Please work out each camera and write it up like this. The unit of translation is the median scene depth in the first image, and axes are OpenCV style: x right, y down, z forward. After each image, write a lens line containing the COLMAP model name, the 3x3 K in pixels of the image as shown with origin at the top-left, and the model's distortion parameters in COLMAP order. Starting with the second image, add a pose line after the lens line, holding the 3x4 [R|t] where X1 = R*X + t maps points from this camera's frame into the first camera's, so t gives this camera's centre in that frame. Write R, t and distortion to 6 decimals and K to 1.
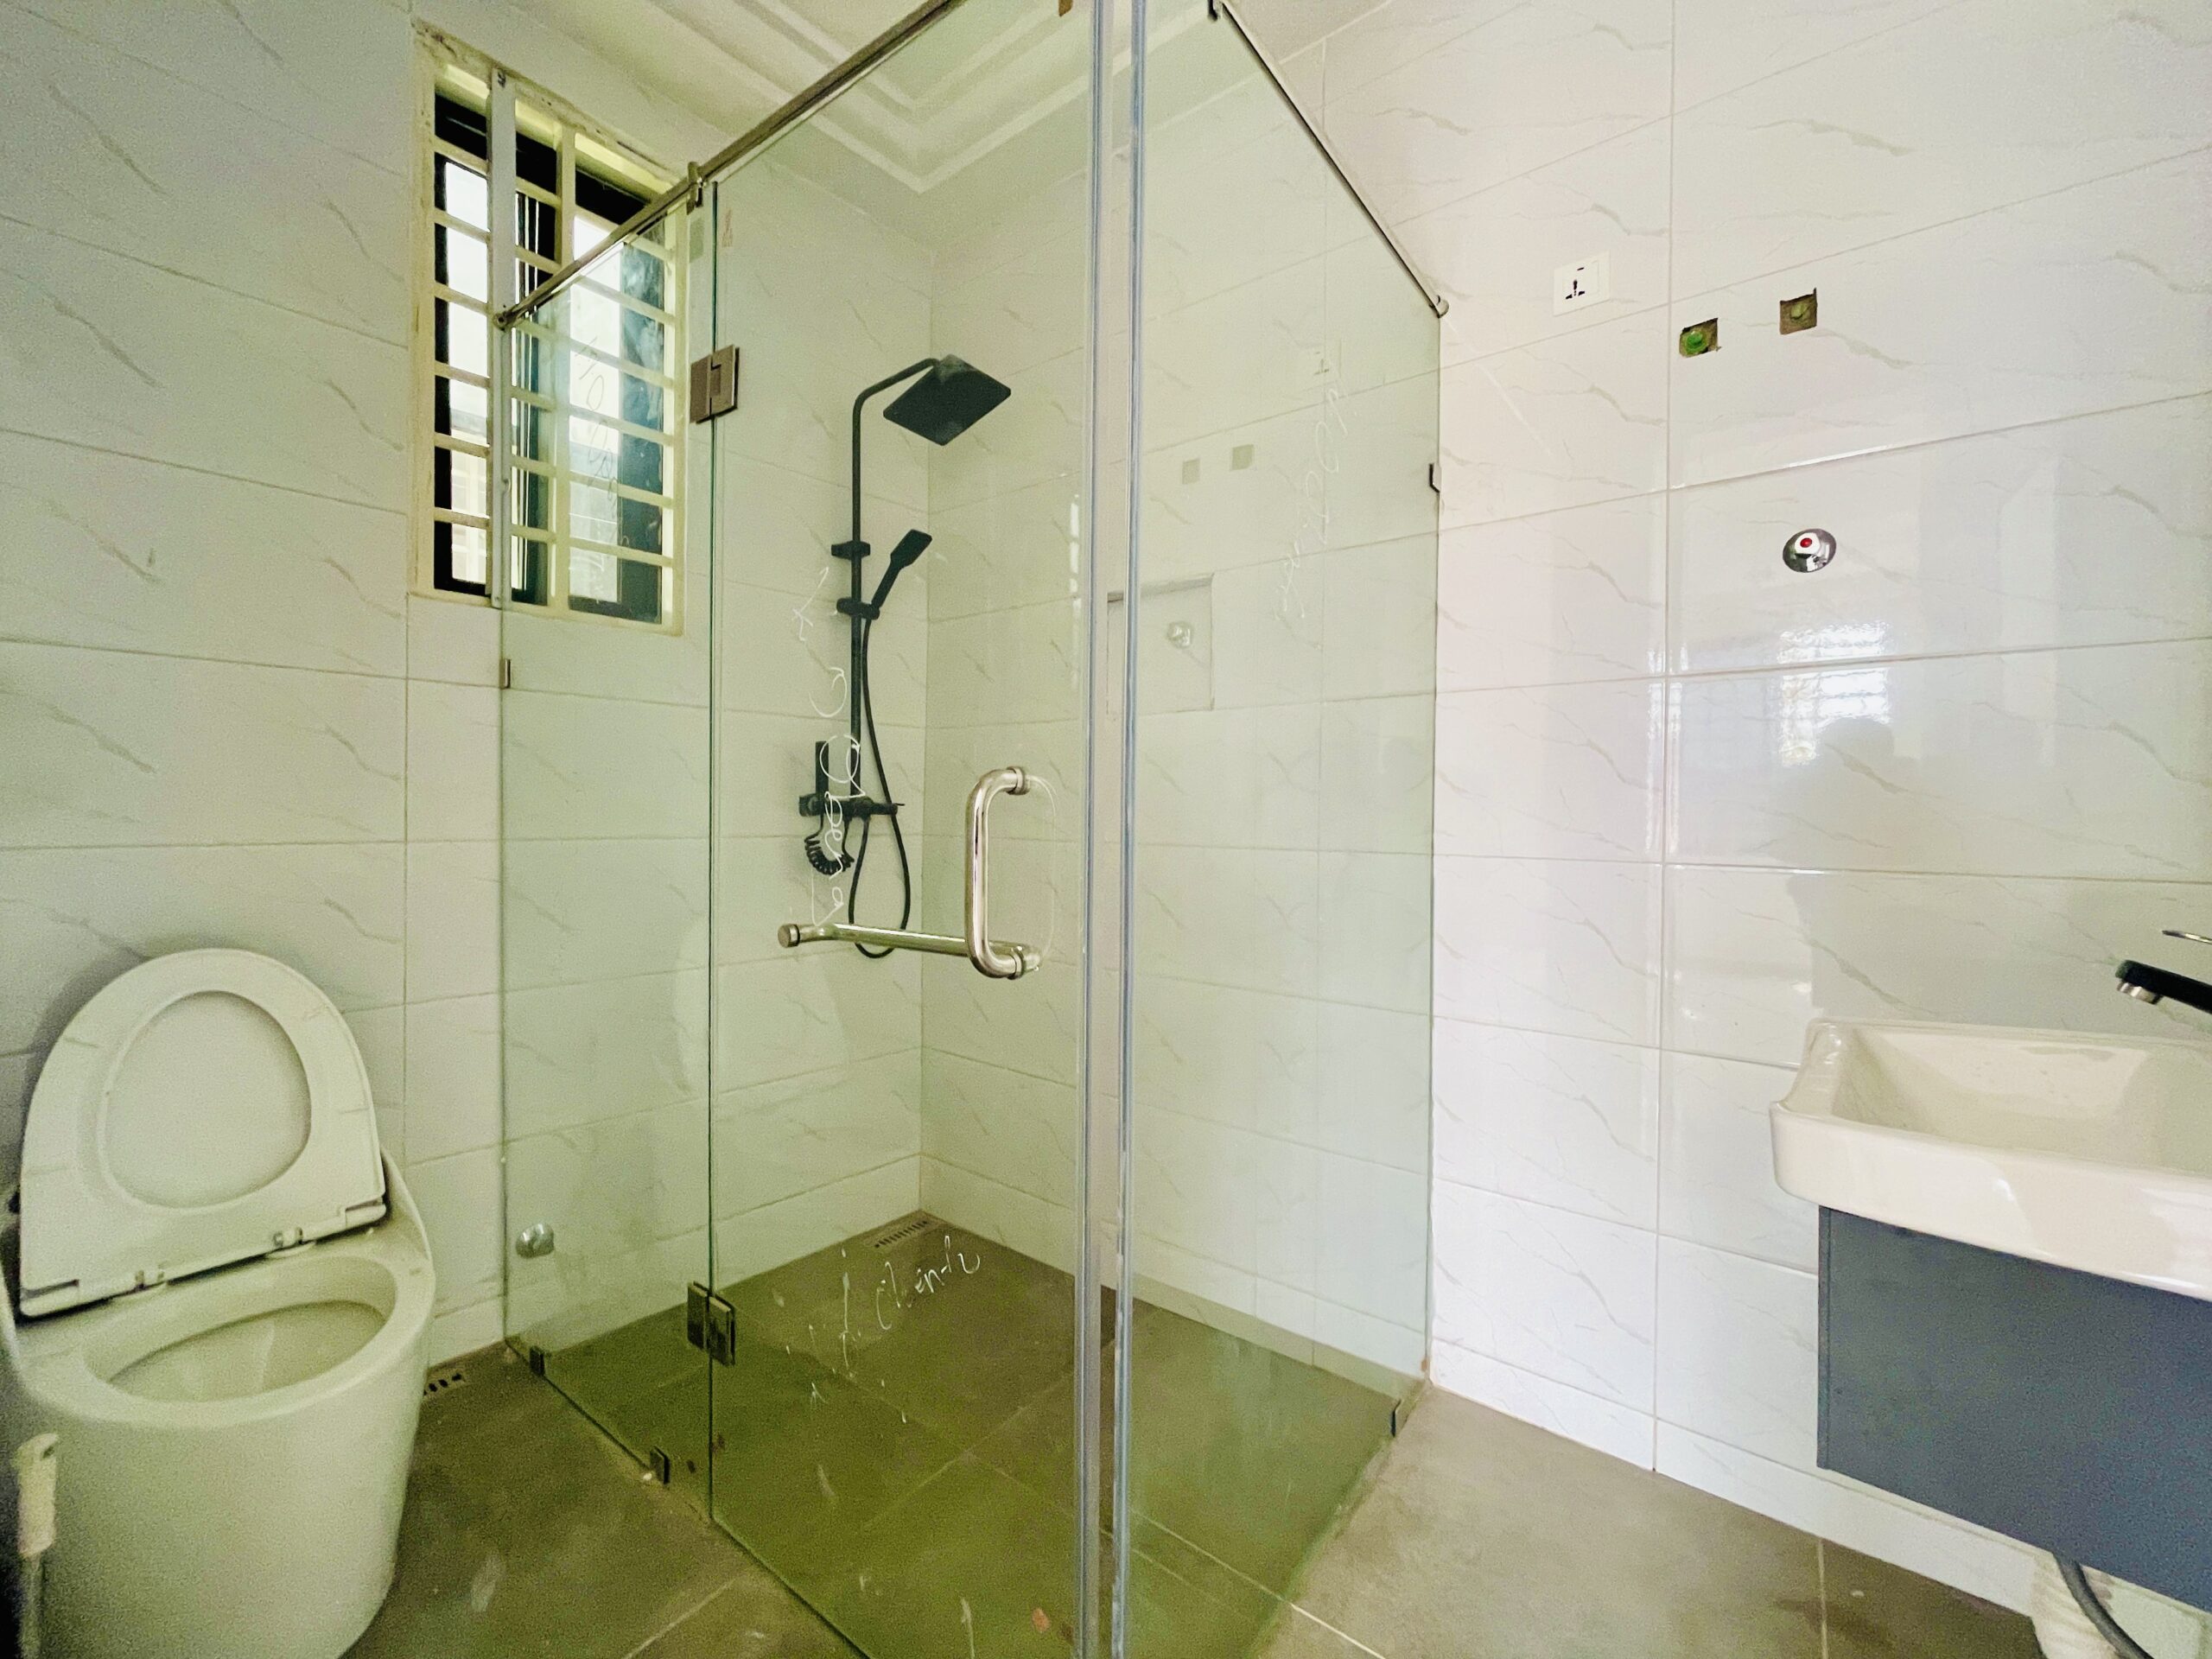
lens RADIAL K [[902.2, 0, 1105.8], [0, 902.2, 814.4], [0, 0, 1]] dist [-0.000312, -0.000033]
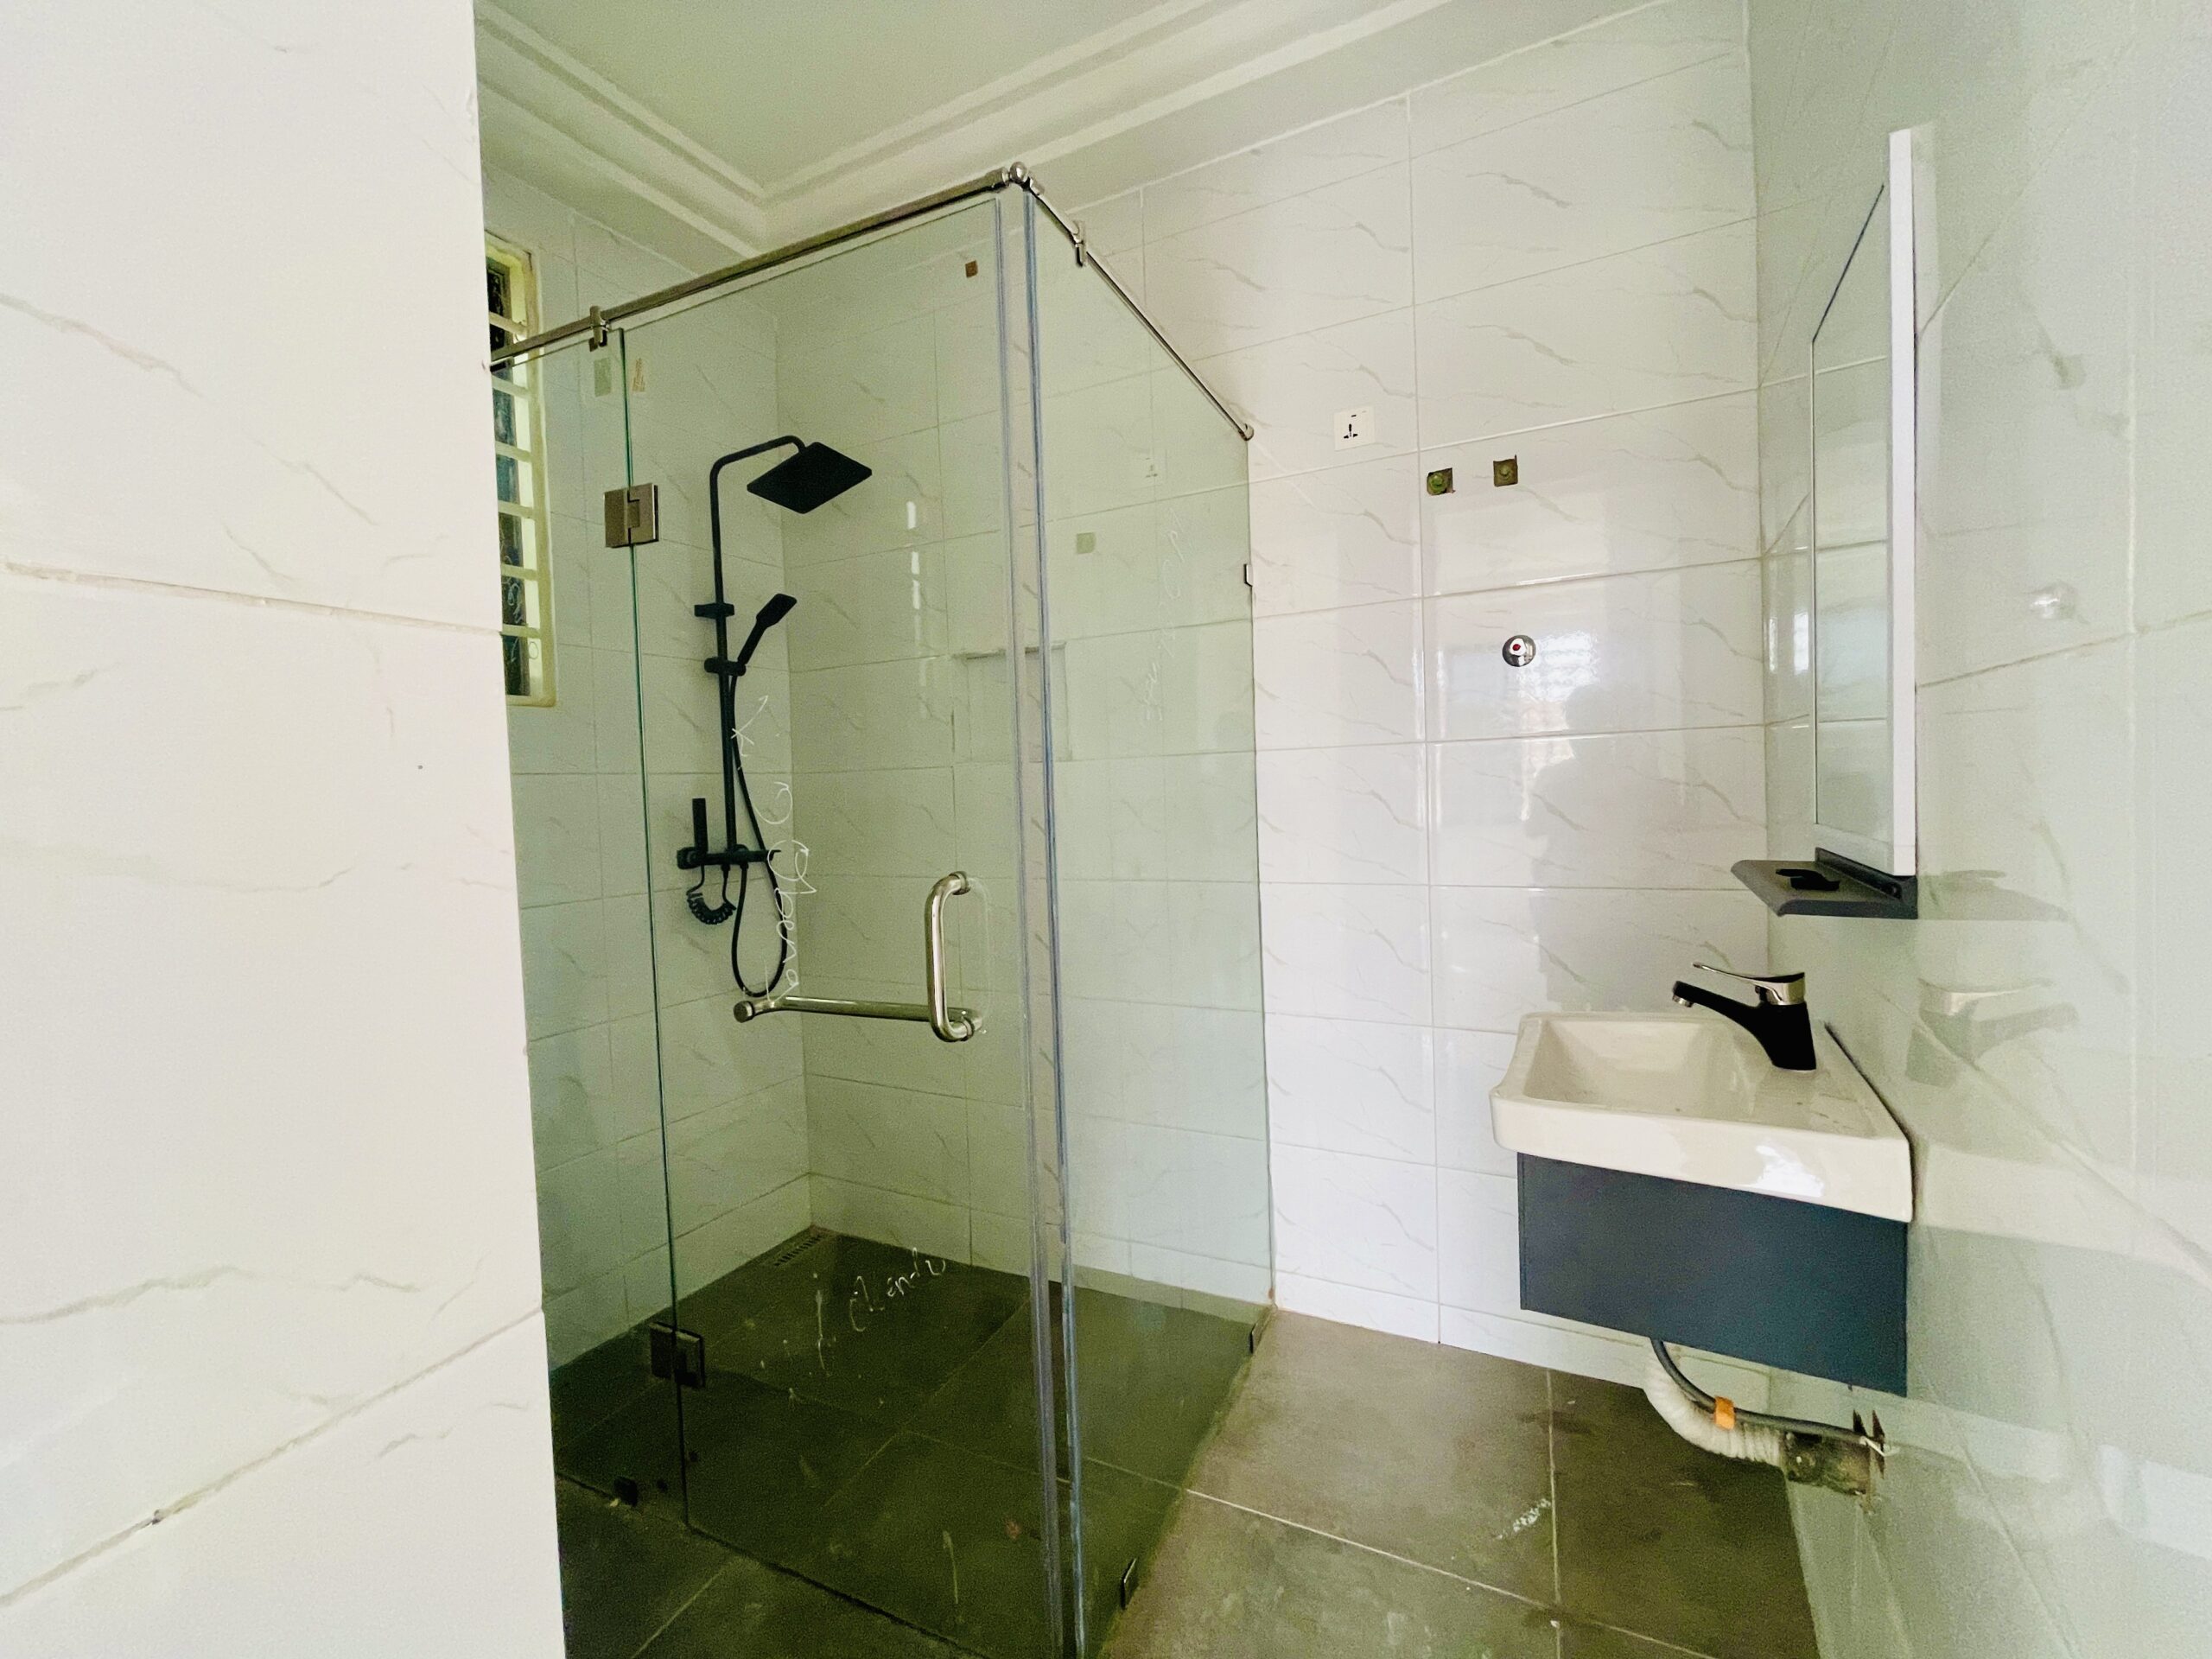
lens RADIAL K [[902.2, 0, 1107.7], [0, 902.2, 811.0], [0, 0, 1]] dist [-0.000312, -0.000033]
pose [[0.977921, -0.048946, 0.203160, -0.098411], [0.044920, 0.998693, 0.024383, -0.106917], [-0.204088, -0.014719, 0.978842, -0.183609]]
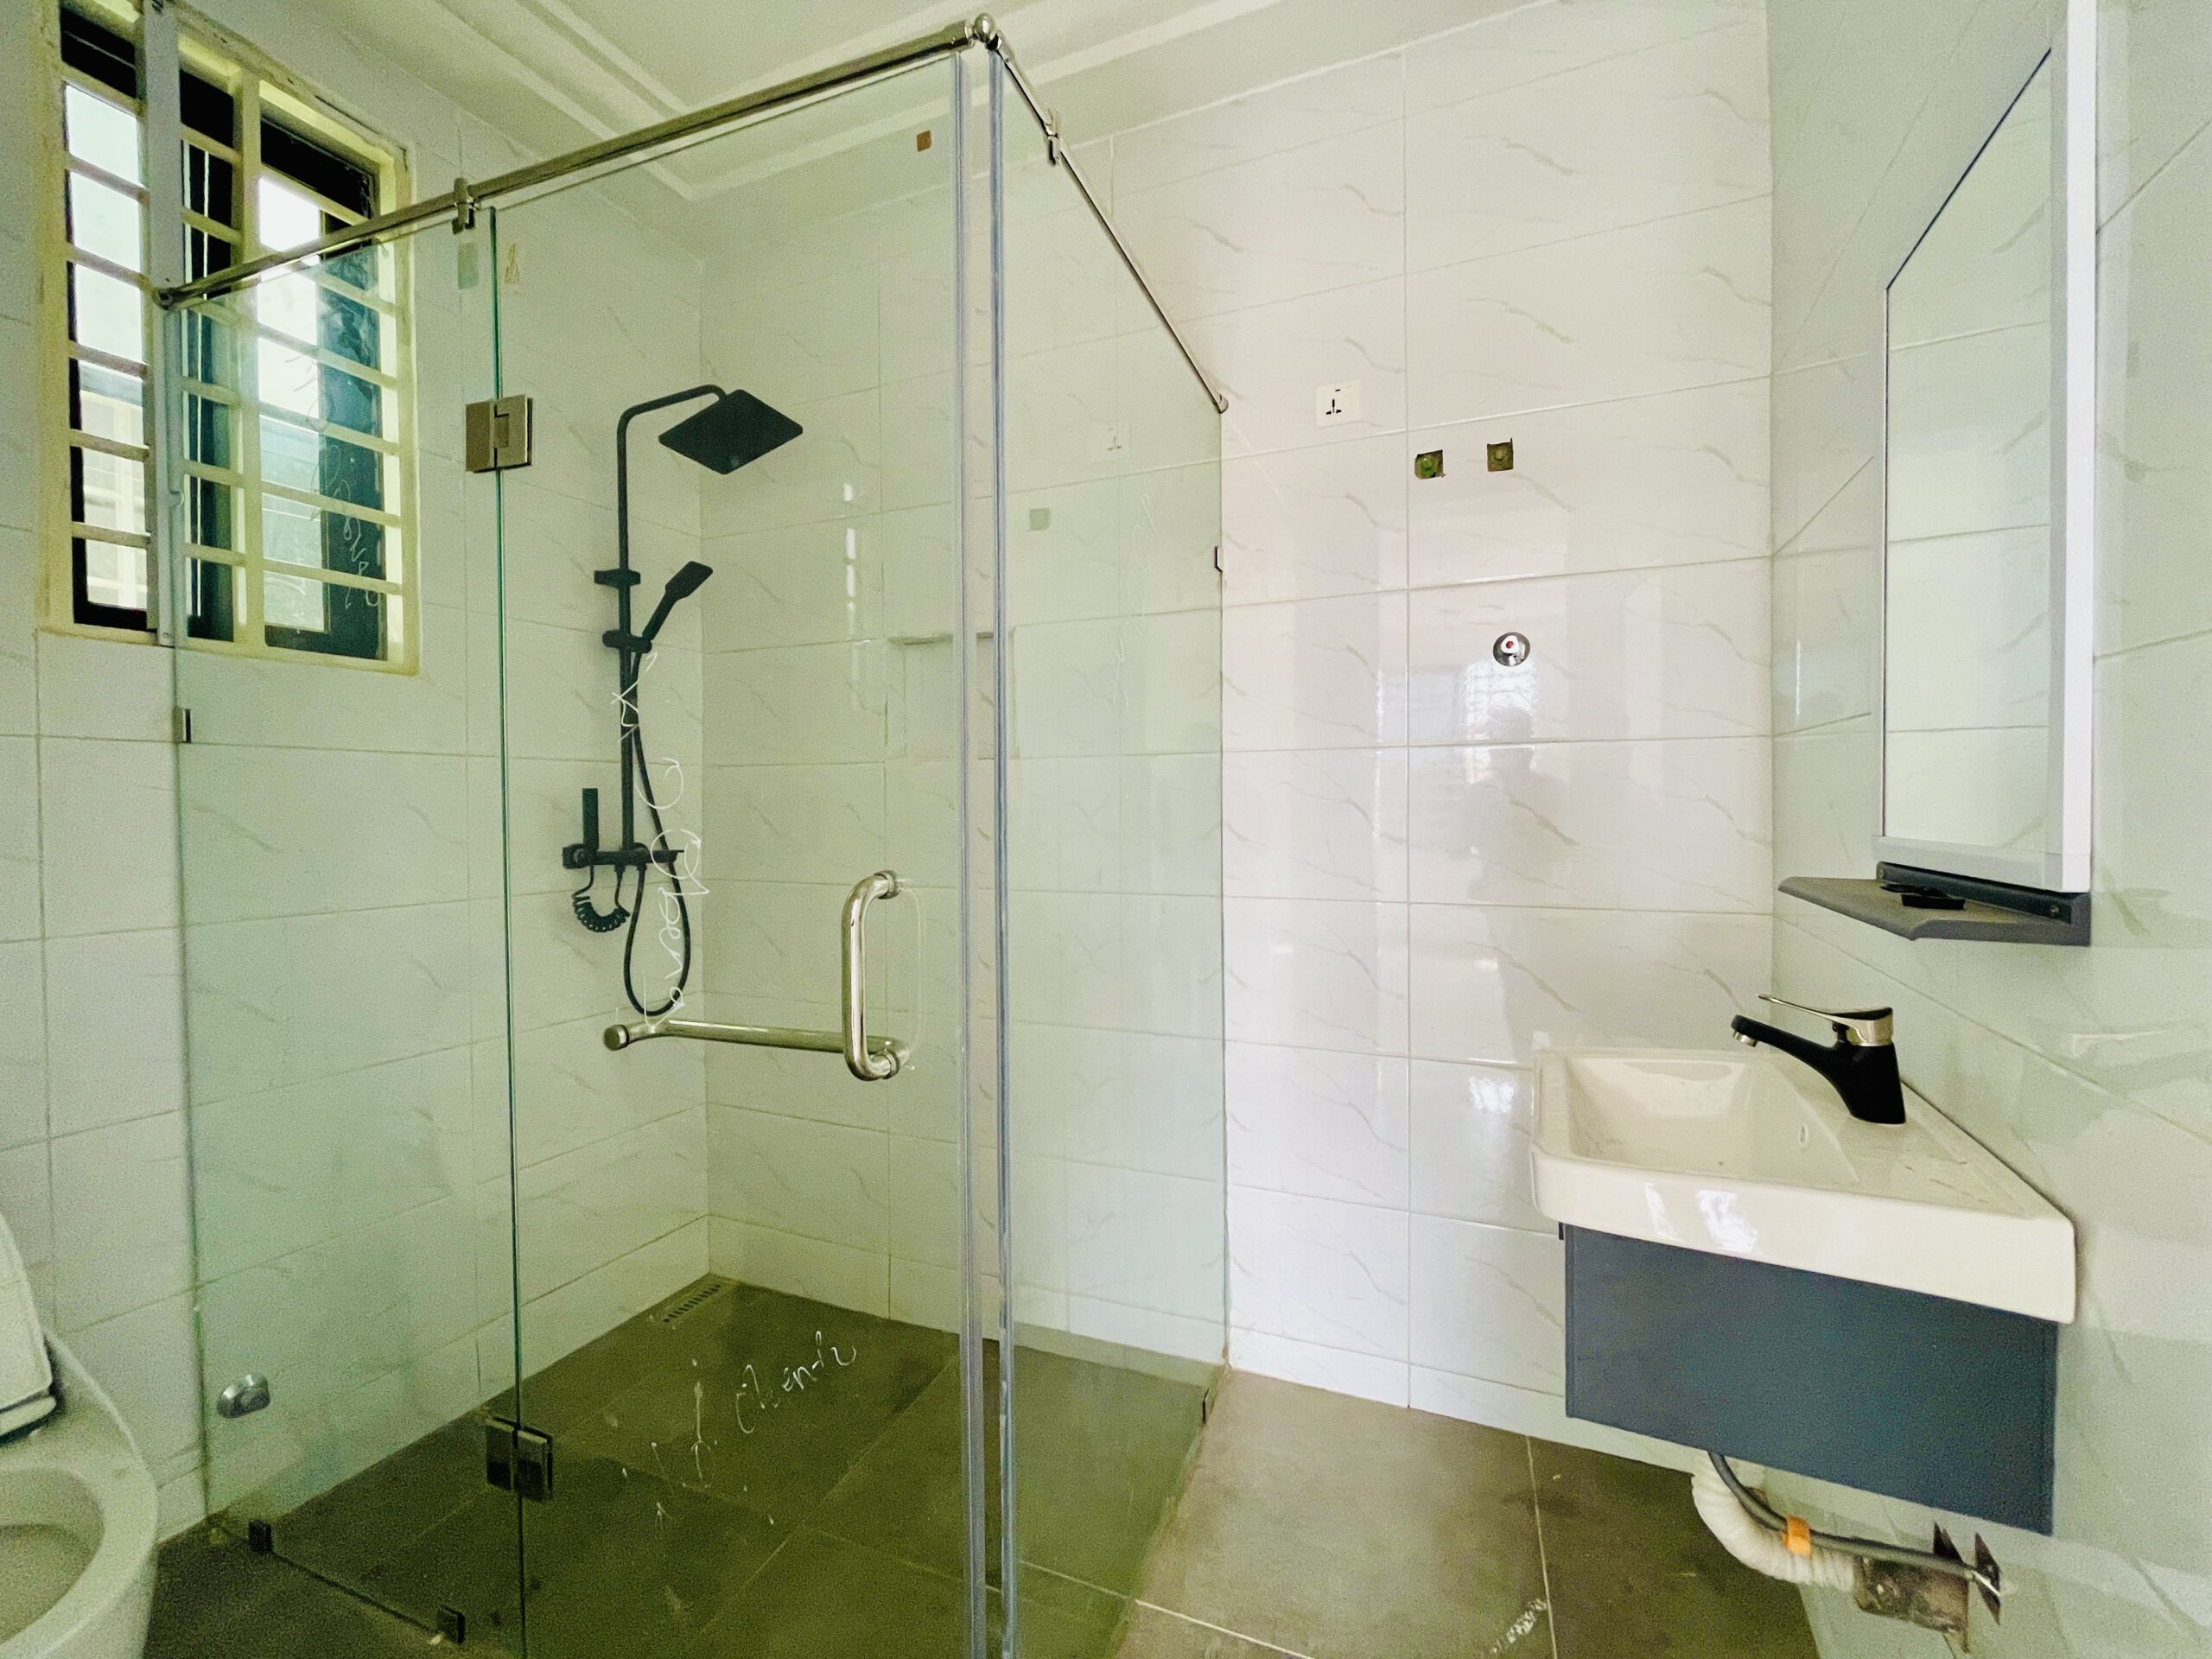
lens RADIAL K [[902.2, 0, 1107.9], [0, 902.2, 813.6], [0, 0, 1]] dist [-0.000312, -0.000033]
pose [[0.961734, -0.019894, 0.273260, -0.090757], [0.017635, 0.999787, 0.010721, -0.084076], [-0.273415, -0.005491, 0.961880, -0.041509]]
